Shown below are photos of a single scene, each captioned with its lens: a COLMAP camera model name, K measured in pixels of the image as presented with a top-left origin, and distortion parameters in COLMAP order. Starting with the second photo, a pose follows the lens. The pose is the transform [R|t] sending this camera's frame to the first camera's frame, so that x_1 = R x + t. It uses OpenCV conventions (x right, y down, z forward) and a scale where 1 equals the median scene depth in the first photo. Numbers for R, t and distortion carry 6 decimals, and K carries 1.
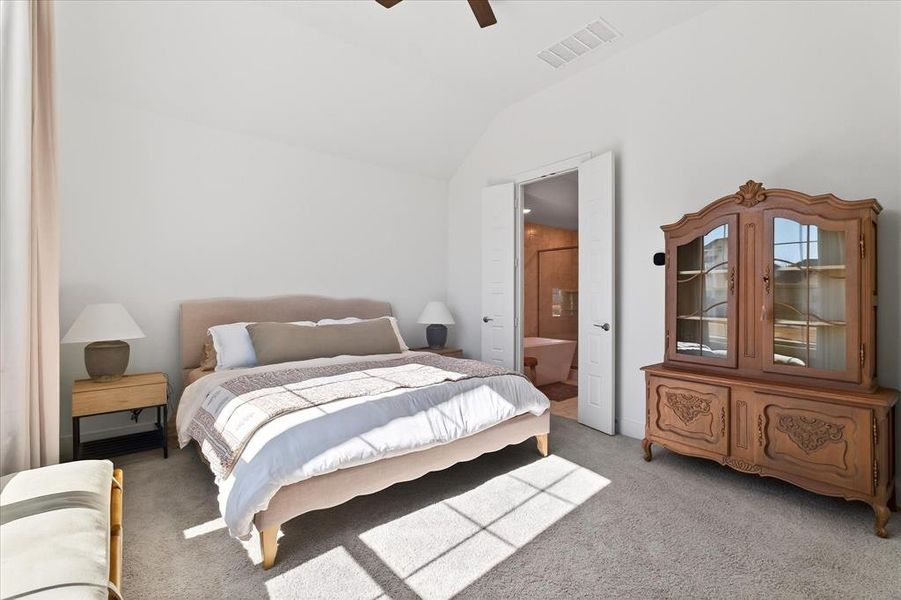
lens RADIAL K [[410.0, 0, 444.6], [0, 410.0, 298.0], [0, 0, 1]] dist [-0.014546, 0.003044]
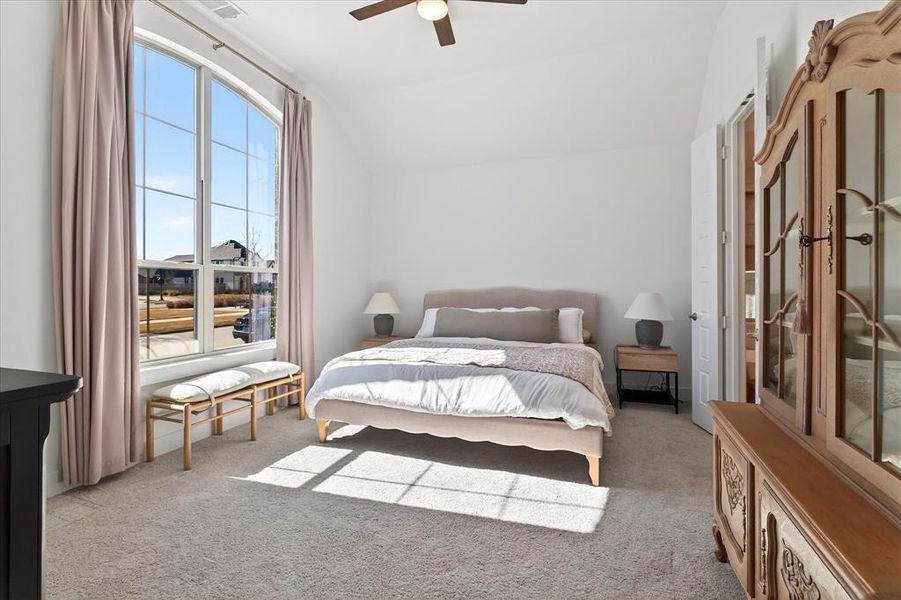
lens RADIAL K [[410.0, 0, 447.2], [0, 410.0, 295.3], [0, 0, 1]] dist [-0.014546, 0.003044]
pose [[0.487738, 0.006459, -0.872966, 0.988677], [0.004918, 0.999936, 0.010146, 0.006640], [0.872976, -0.009242, 0.487675, 0.441196]]
